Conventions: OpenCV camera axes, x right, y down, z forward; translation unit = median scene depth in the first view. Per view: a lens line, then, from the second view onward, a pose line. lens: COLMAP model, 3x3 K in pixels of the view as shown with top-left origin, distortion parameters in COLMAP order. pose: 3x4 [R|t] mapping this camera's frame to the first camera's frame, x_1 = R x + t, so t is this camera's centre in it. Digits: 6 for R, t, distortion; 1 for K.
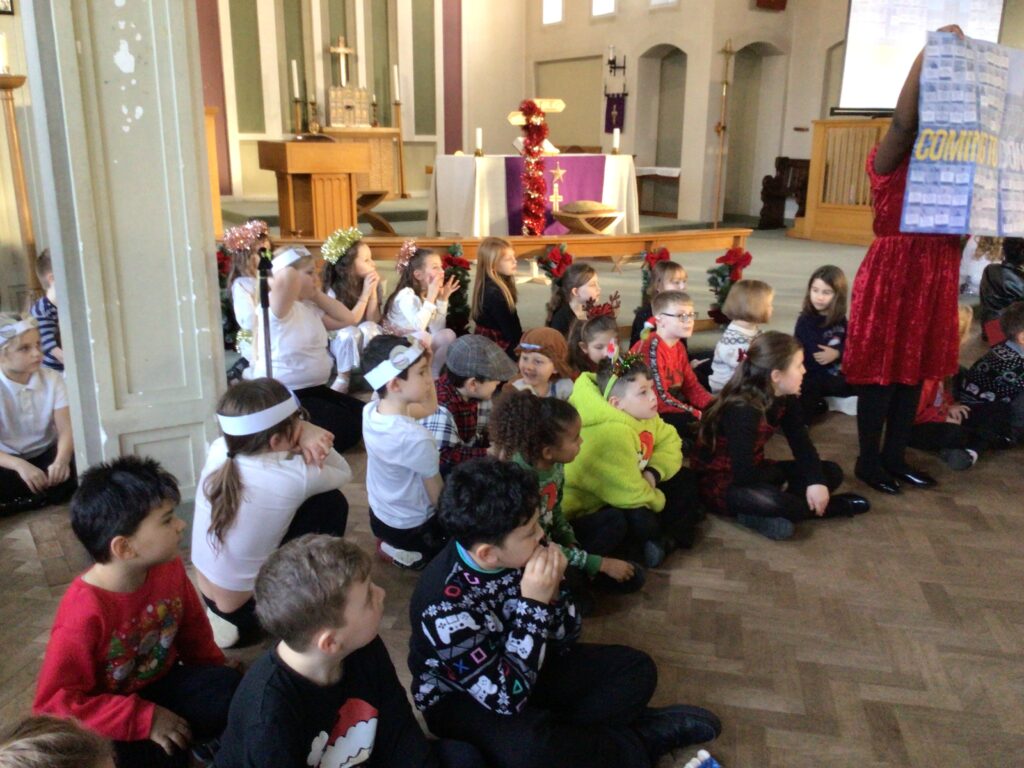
lens RADIAL K [[910.0, 0, 510.4], [0, 910.0, 381.4], [0, 0, 1]] dist [0.132741, -0.250145]
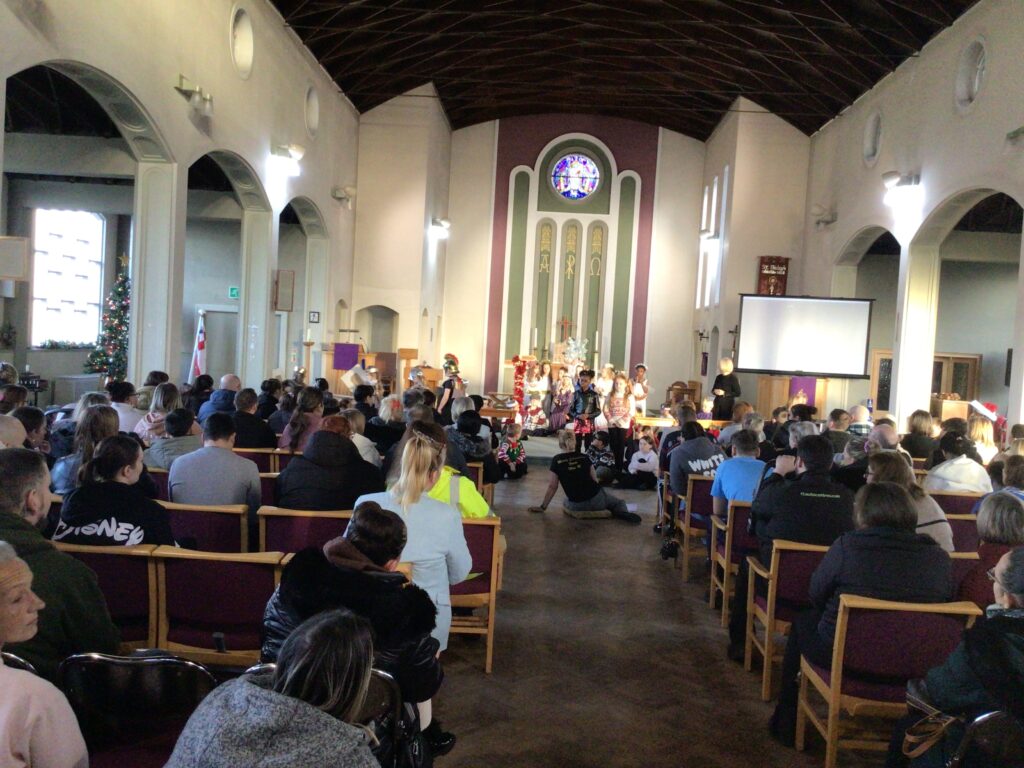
lens RADIAL K [[906.6, 0, 510.8], [0, 906.6, 382.0], [0, 0, 1]] dist [0.135895, -0.251823]
pose [[0.812096, 0.065083, -0.579883, 2.553092], [-0.202229, 0.963564, -0.175066, 0.290003], [0.547361, 0.259439, 0.795668, -1.488535]]
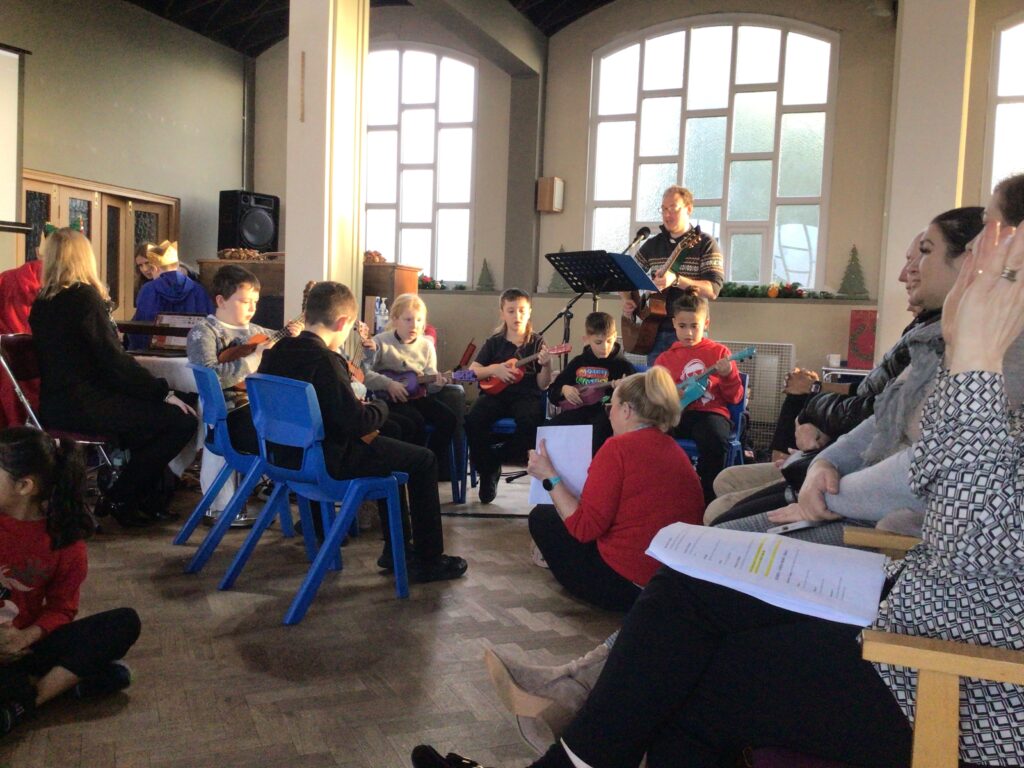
lens RADIAL K [[906.6, 0, 510.8], [0, 906.6, 382.0], [0, 0, 1]] dist [0.135895, -0.251823]
pose [[0.811781, -0.013519, 0.583806, 1.135578], [0.119539, 0.982409, -0.143469, -0.104852], [-0.571597, 0.186253, 0.799117, 0.746711]]
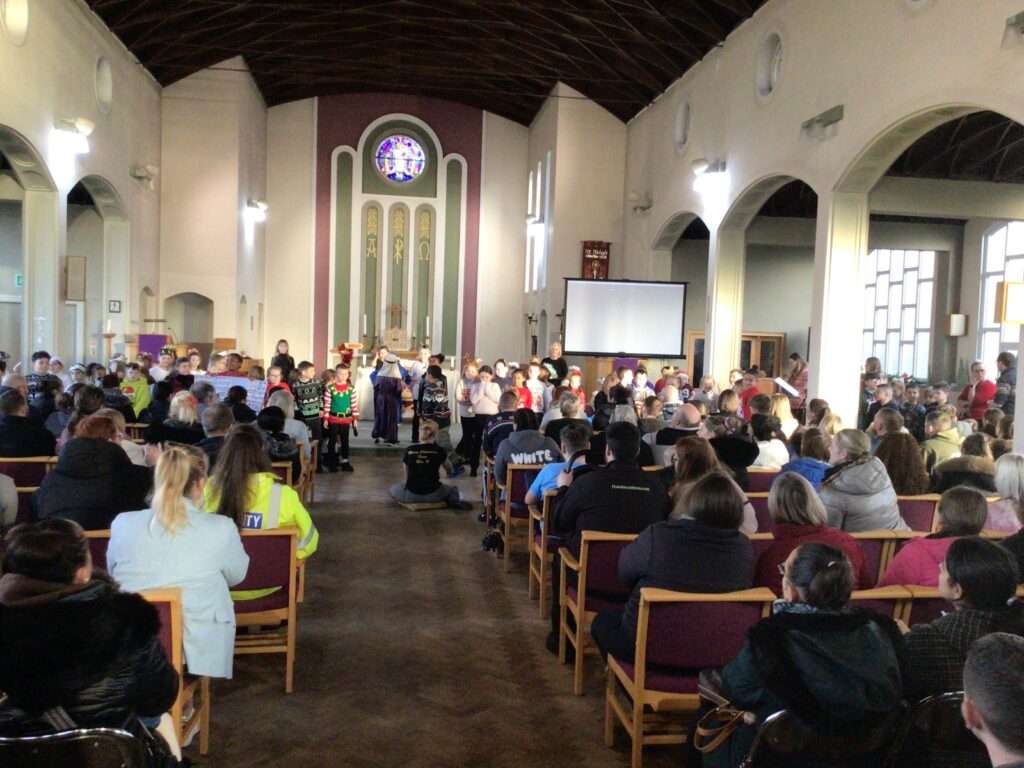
lens RADIAL K [[906.6, 0, 510.8], [0, 906.6, 382.0], [0, 0, 1]] dist [0.135895, -0.251823]
pose [[0.902215, 0.049247, -0.428466, 2.561136], [-0.142528, 0.971688, -0.188436, 0.255135], [0.407055, 0.231078, 0.883691, -1.407588]]
